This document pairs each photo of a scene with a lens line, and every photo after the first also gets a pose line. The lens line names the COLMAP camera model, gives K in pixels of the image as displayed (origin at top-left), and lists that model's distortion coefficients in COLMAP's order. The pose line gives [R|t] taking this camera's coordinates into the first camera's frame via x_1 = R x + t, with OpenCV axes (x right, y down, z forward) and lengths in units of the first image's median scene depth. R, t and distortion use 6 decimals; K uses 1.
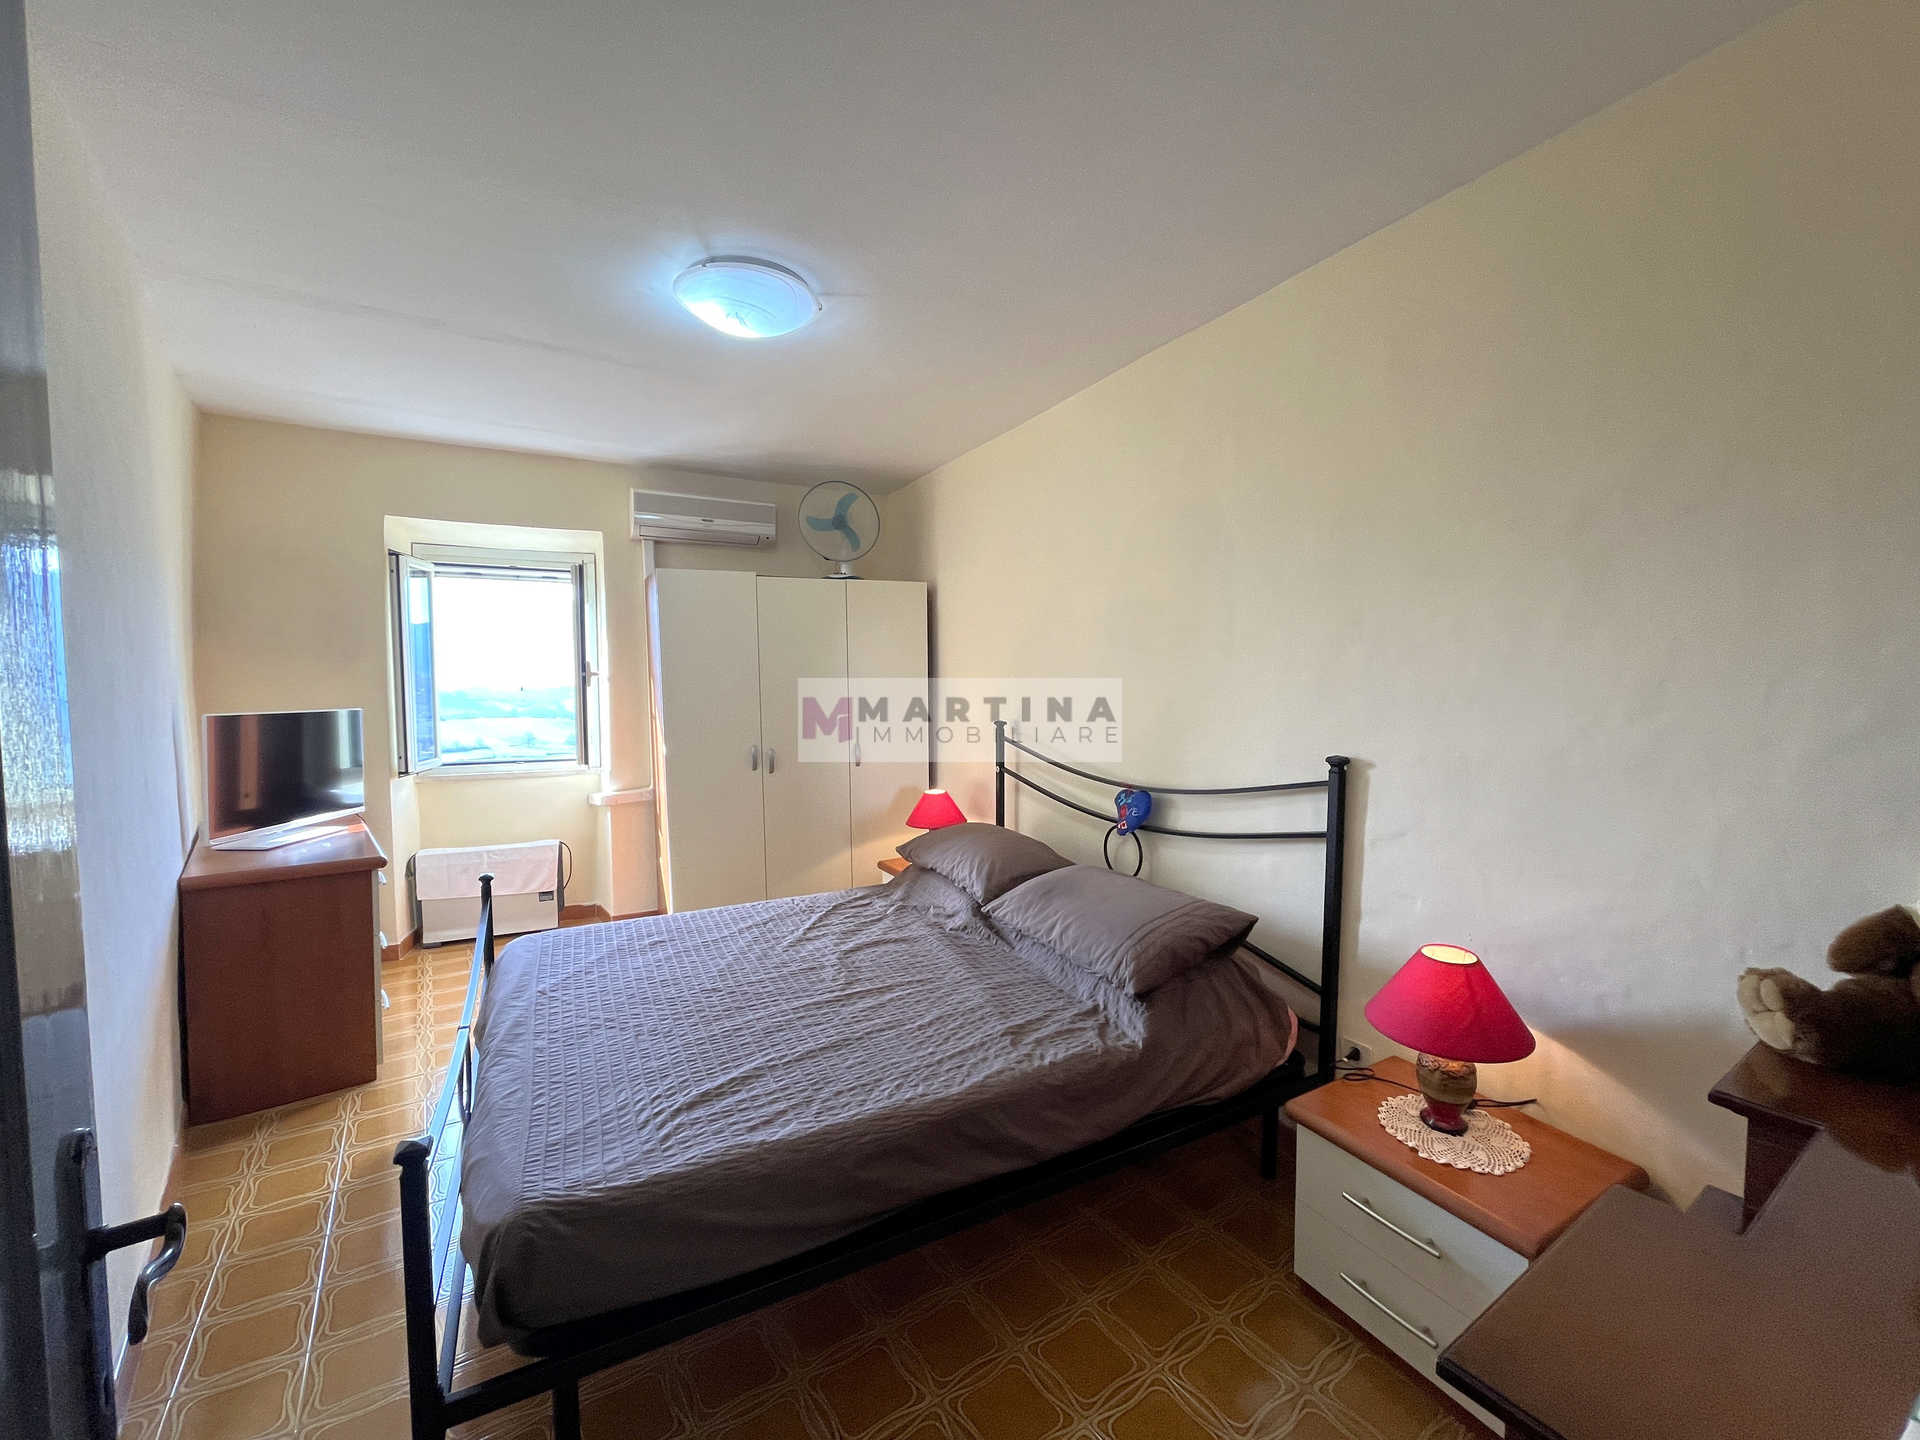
lens RADIAL K [[771.6, 0, 962.9], [0, 771.6, 719.4], [0, 0, 1]] dist [-0.003226, -0.000097]
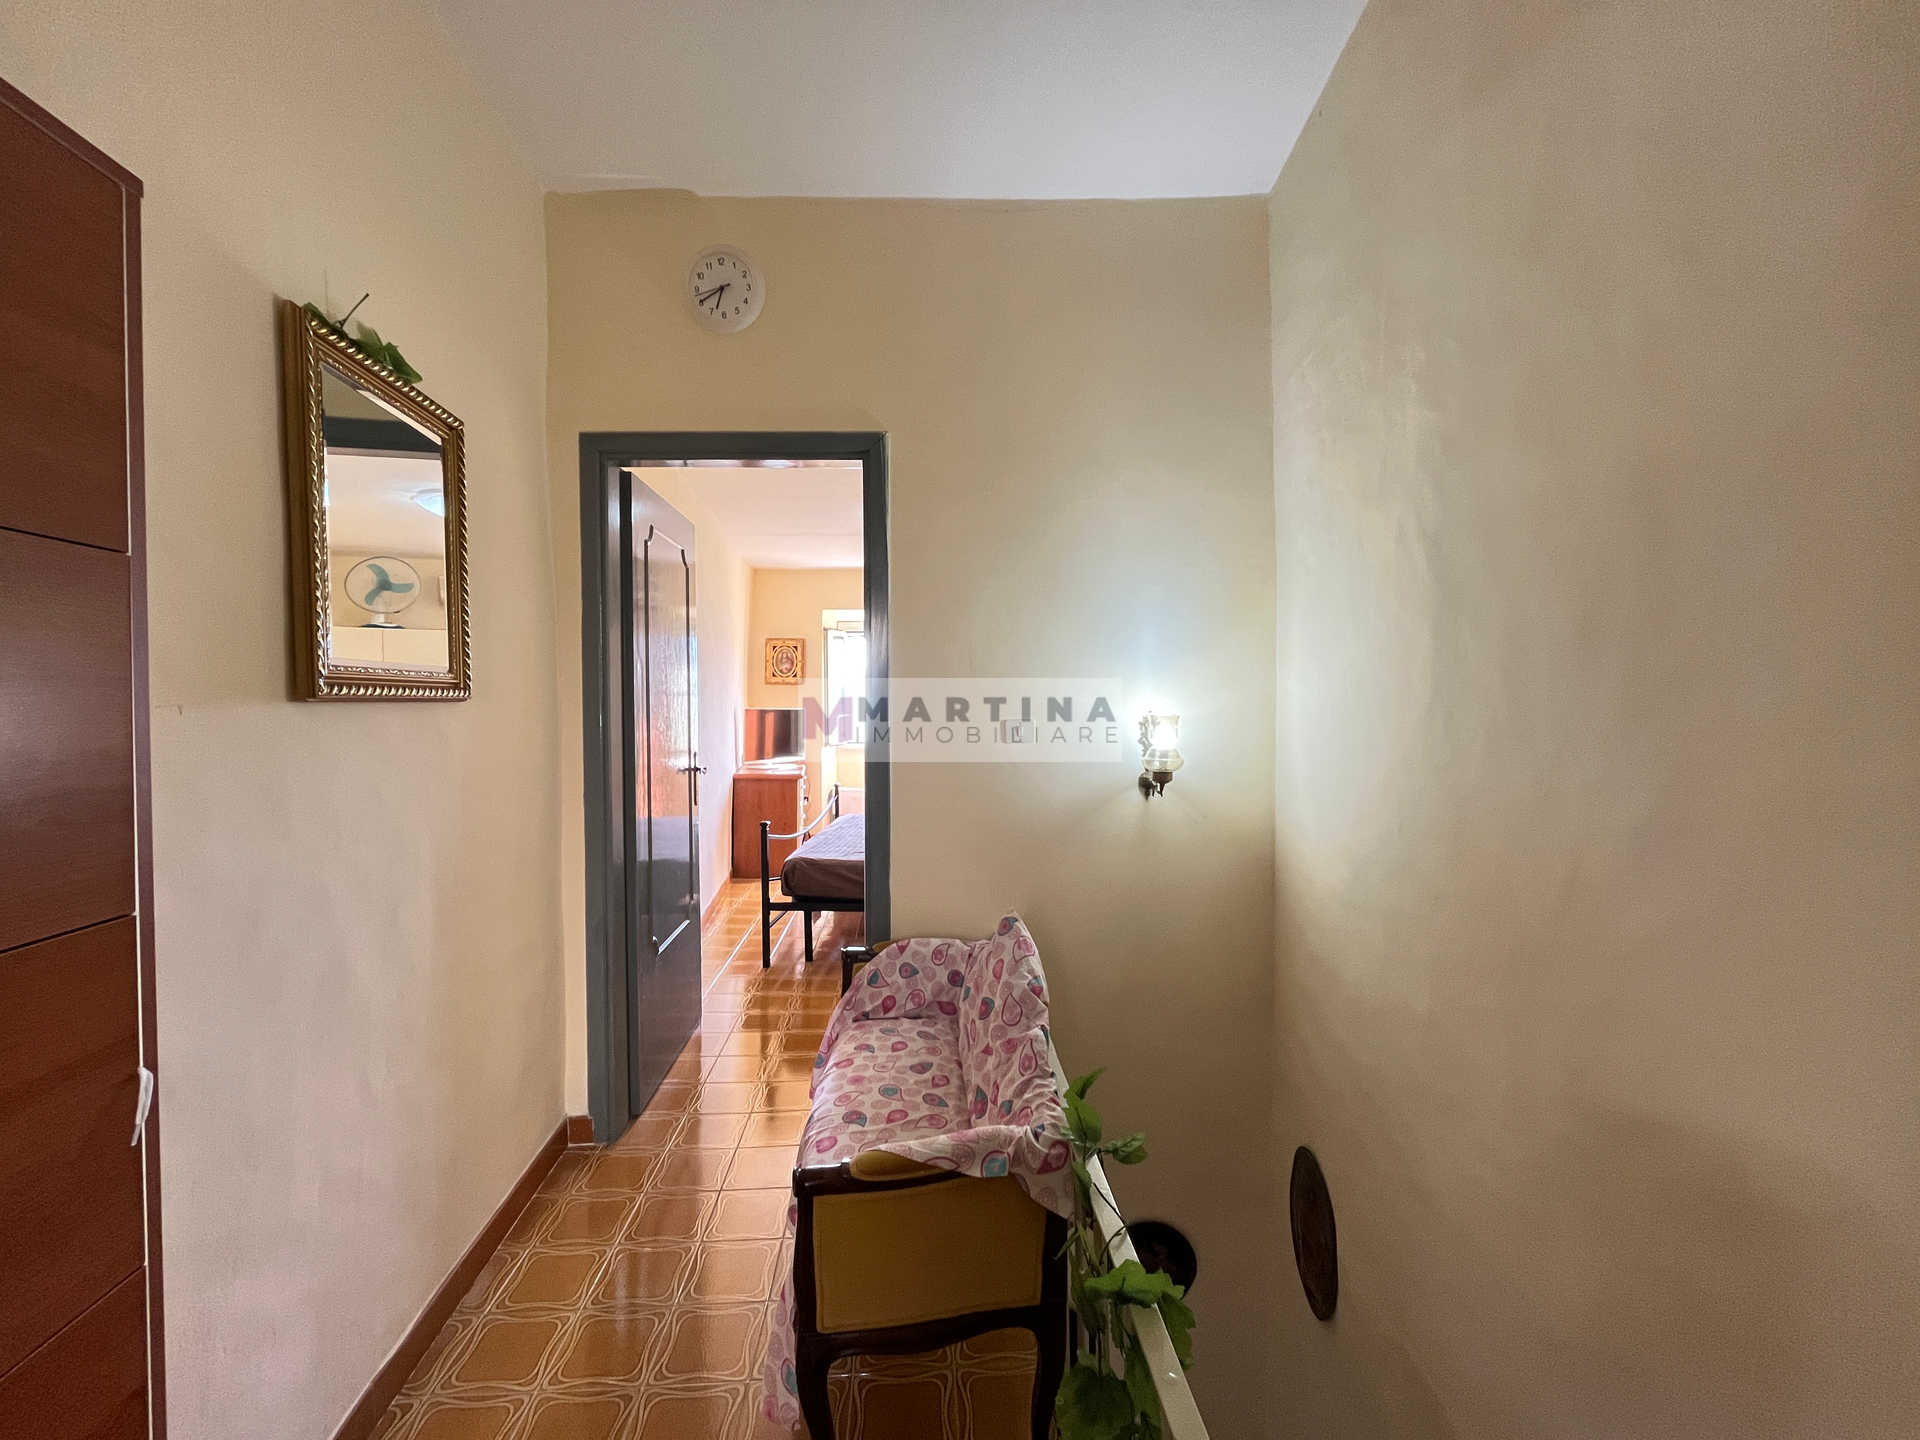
lens RADIAL K [[771.6, 0, 962.9], [0, 771.6, 719.4], [0, 0, 1]] dist [-0.003226, -0.000097]
pose [[0.859045, 0.028612, -0.511101, 0.649815], [-0.040927, 0.999079, -0.012860, 0.028078], [0.510262, 0.031966, 0.859425, -0.561589]]
